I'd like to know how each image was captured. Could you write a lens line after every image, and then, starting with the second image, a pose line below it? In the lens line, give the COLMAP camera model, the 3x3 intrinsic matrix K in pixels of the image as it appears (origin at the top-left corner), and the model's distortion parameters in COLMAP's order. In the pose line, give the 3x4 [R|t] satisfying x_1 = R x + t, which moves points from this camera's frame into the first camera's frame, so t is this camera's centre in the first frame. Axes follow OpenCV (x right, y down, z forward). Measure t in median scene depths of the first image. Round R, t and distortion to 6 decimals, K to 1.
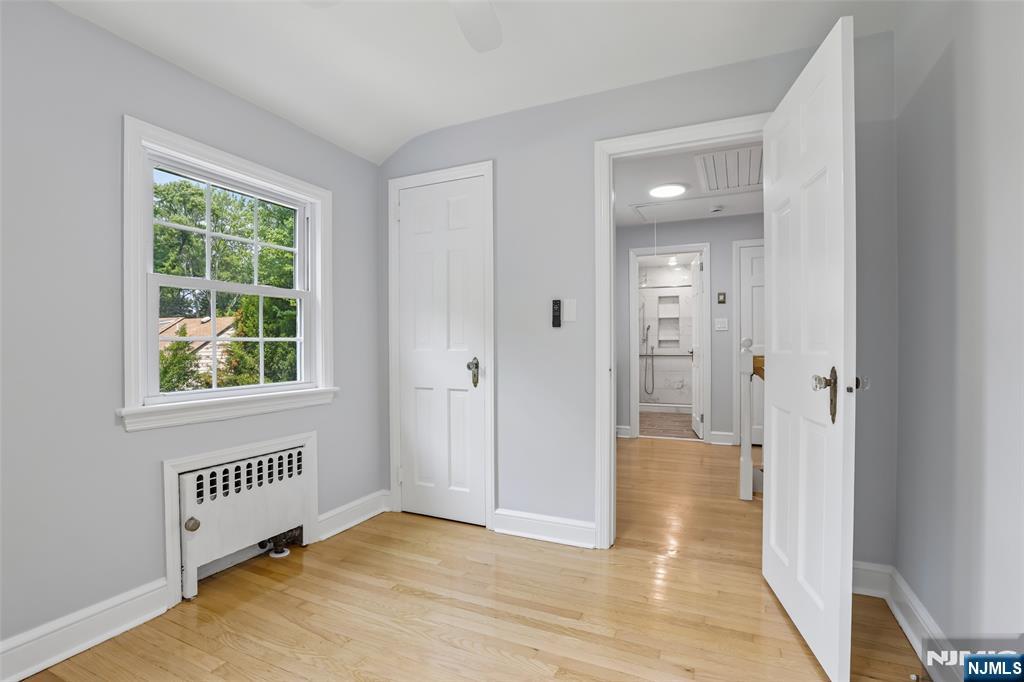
lens RADIAL K [[488.2, 0, 510.6], [0, 488.2, 329.8], [0, 0, 1]] dist [-0.051664, 0.000419]
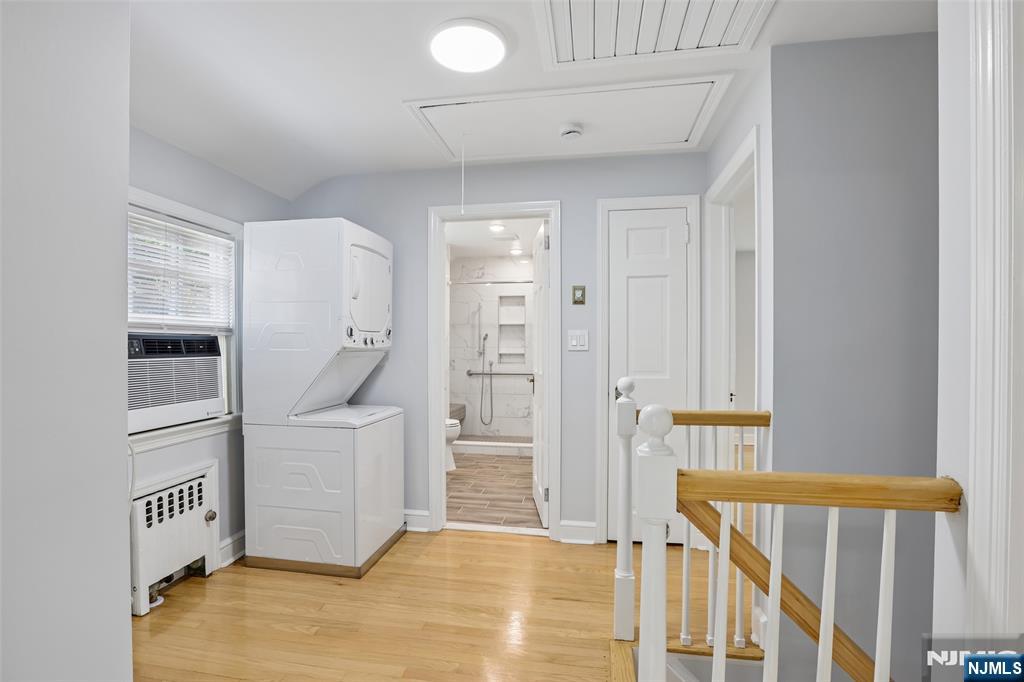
lens RADIAL K [[488.2, 0, 510.6], [0, 488.2, 329.8], [0, 0, 1]] dist [-0.051664, 0.000419]
pose [[0.961486, 0.010066, 0.274670, 0.171118], [-0.008572, 0.999941, -0.006640, -0.016746], [-0.274720, 0.004030, 0.961516, 0.398053]]
